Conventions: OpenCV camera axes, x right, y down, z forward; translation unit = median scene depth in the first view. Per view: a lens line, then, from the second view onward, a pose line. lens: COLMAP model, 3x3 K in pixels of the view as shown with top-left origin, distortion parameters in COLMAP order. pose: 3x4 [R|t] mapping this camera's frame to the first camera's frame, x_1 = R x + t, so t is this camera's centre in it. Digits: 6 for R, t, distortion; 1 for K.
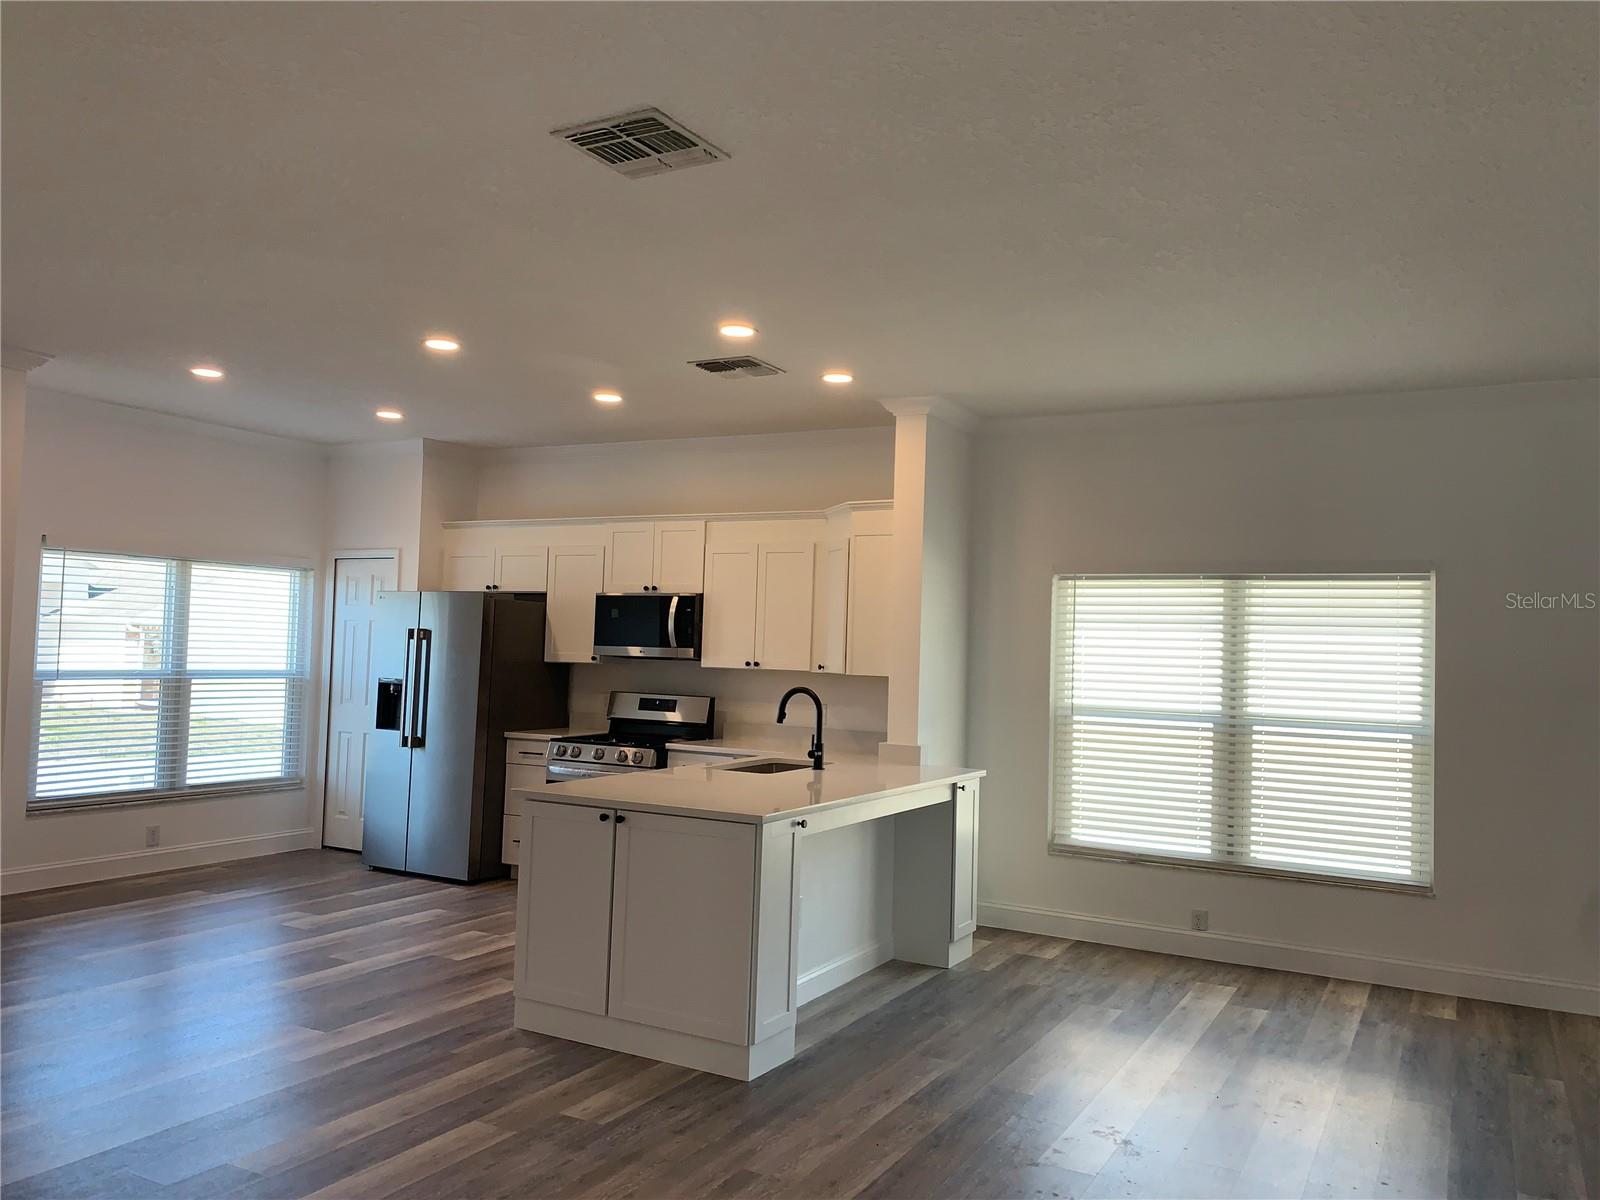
lens RADIAL K [[1220.9, 0, 805.0], [0, 1220.9, 596.5], [0, 0, 1]] dist [0.036953, -0.035869]
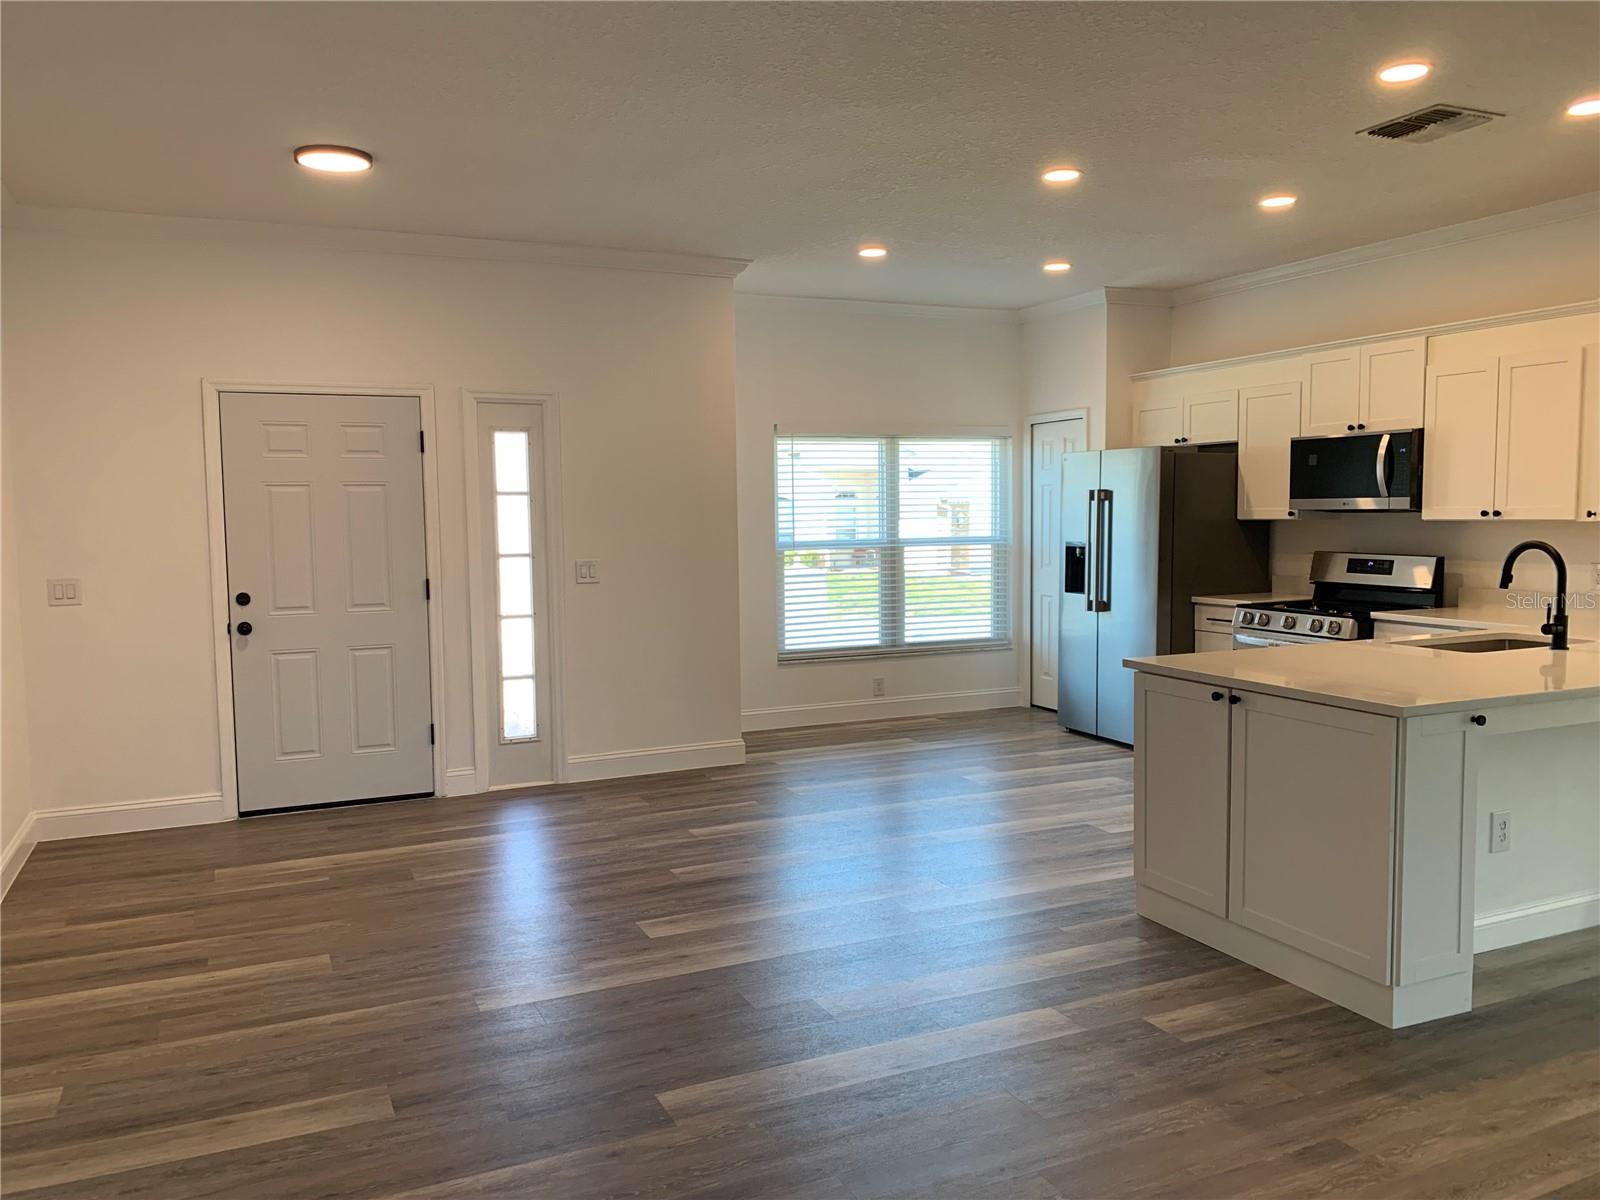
lens RADIAL K [[1209.6, 0, 794.9], [0, 1209.6, 612.2], [0, 0, 1]] dist [0.052263, -0.044564]
pose [[0.802768, 0.011913, -0.596173, 0.077691], [0.062356, 0.992641, 0.103801, 0.009680], [0.593022, -0.120503, 0.796118, 0.105914]]
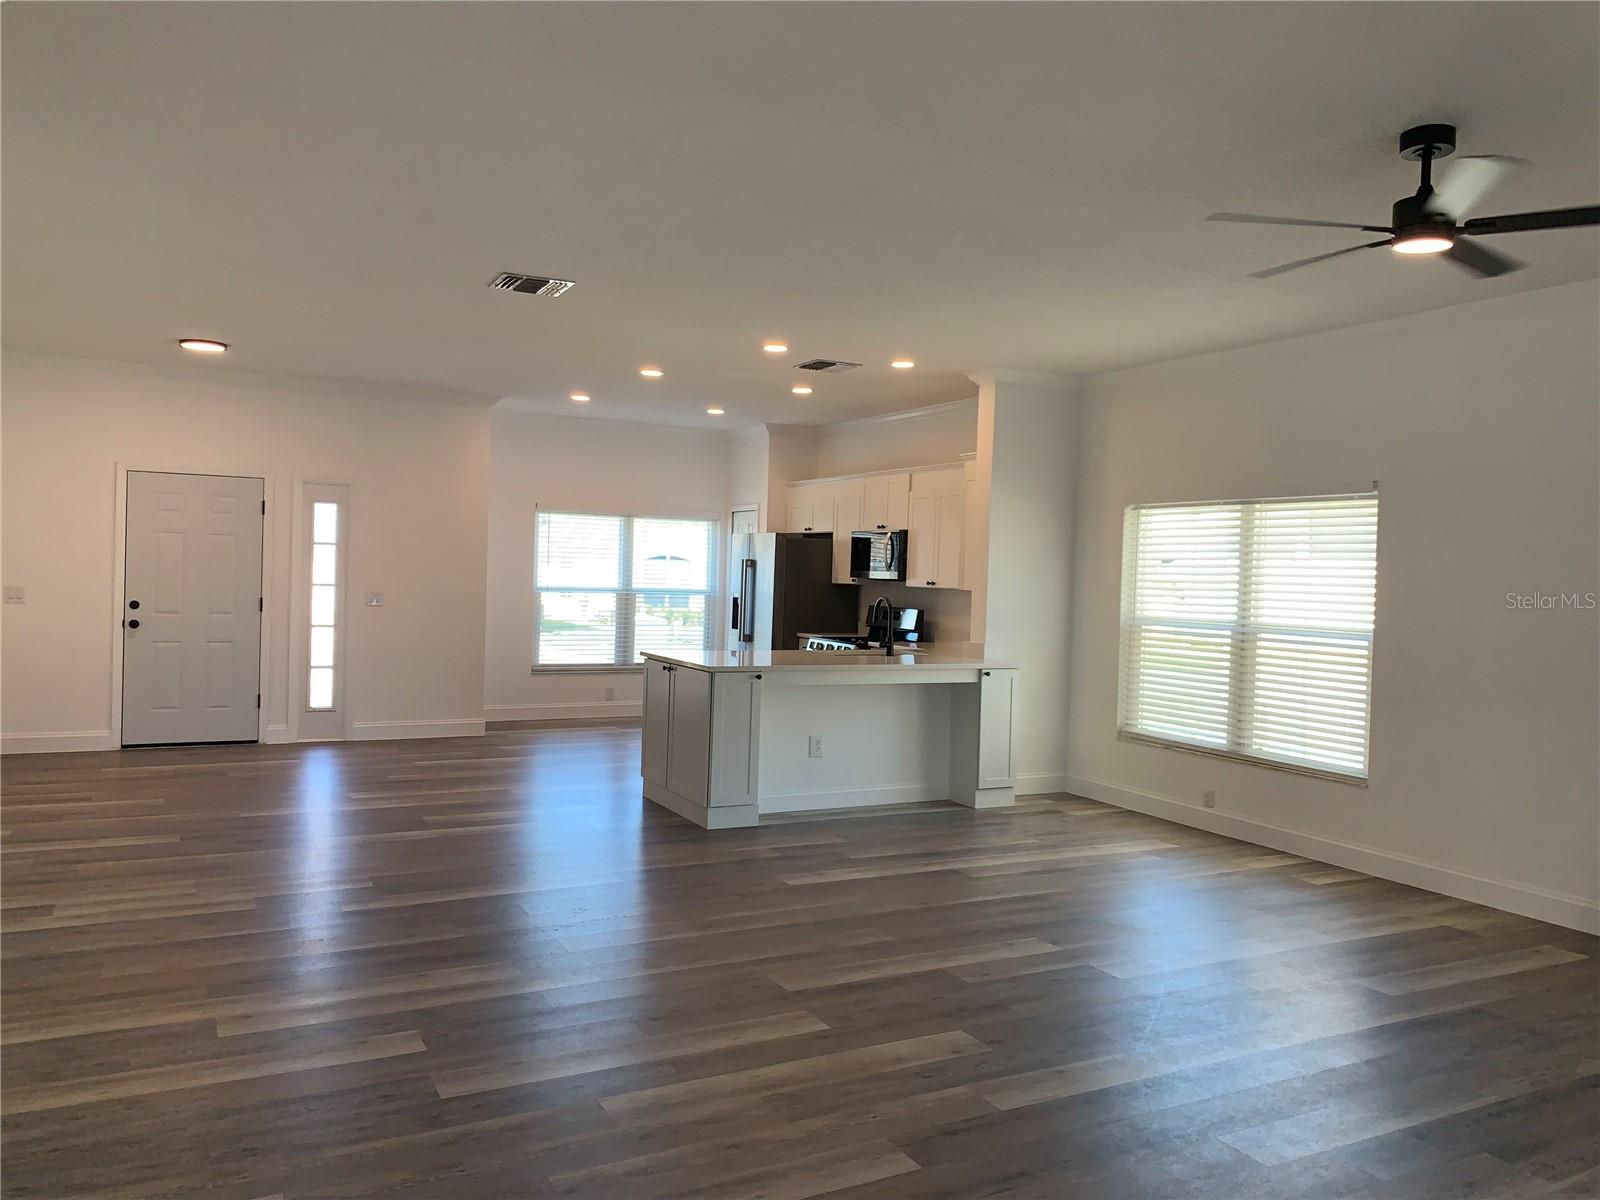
lens RADIAL K [[1200.1, 0, 800.0], [0, 1200.1, 600.0], [0, 0, 1]] dist [0.102213, -0.148091]
pose [[0.834251, 0.007460, -0.551334, 0.623244], [0.019613, 0.998874, 0.043192, 0.017702], [0.551036, -0.046847, 0.833165, -0.163015]]
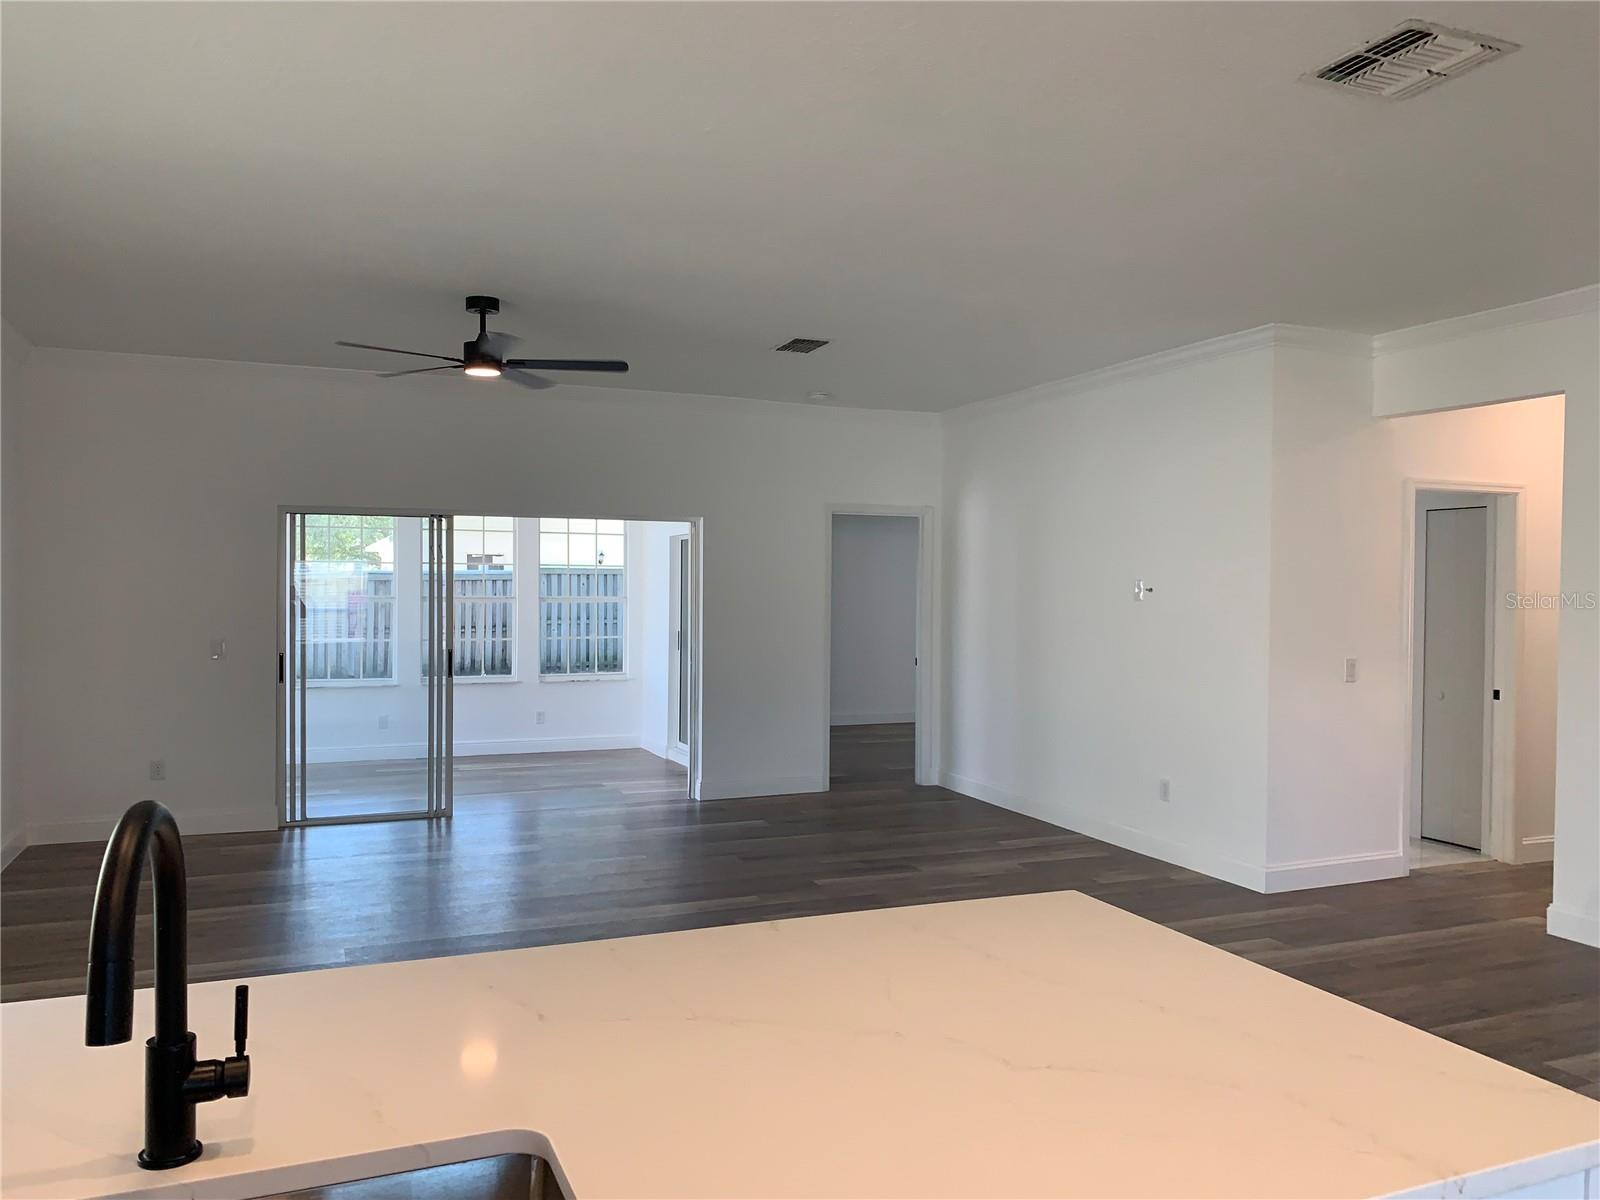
lens RADIAL K [[1220.9, 0, 805.0], [0, 1220.9, 596.5], [0, 0, 1]] dist [0.036953, -0.035869]
pose [[-0.782074, -0.046179, 0.621472, -0.193280], [-0.060499, 0.998166, -0.001964, 0.031878], [-0.620241, -0.039135, -0.783434, 1.031733]]
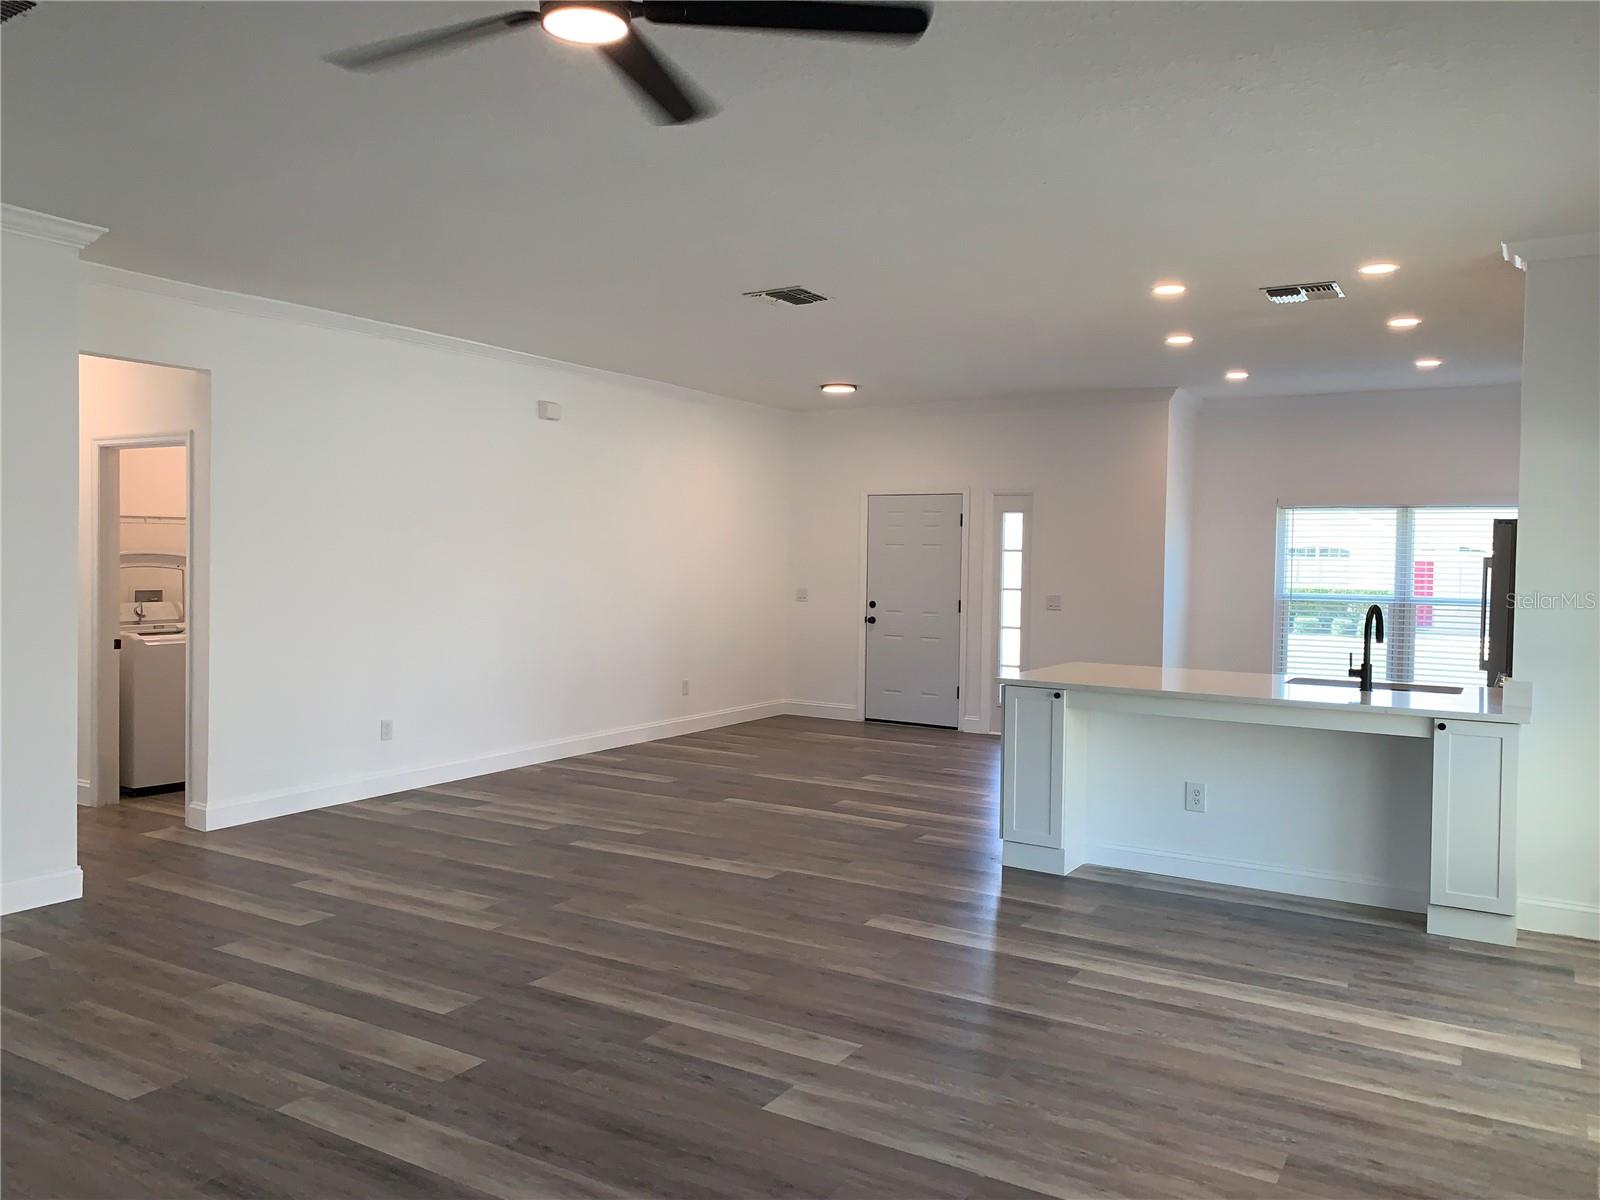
lens RADIAL K [[1203.1, 0, 800.0], [0, 1203.1, 600.0], [0, 0, 1]] dist [0.020424, -0.004311]
pose [[-0.038844, 0.007242, -0.999219, 0.906152], [0.025929, 0.999644, 0.006237, 0.050004], [0.998909, -0.025667, -0.039018, 0.554922]]
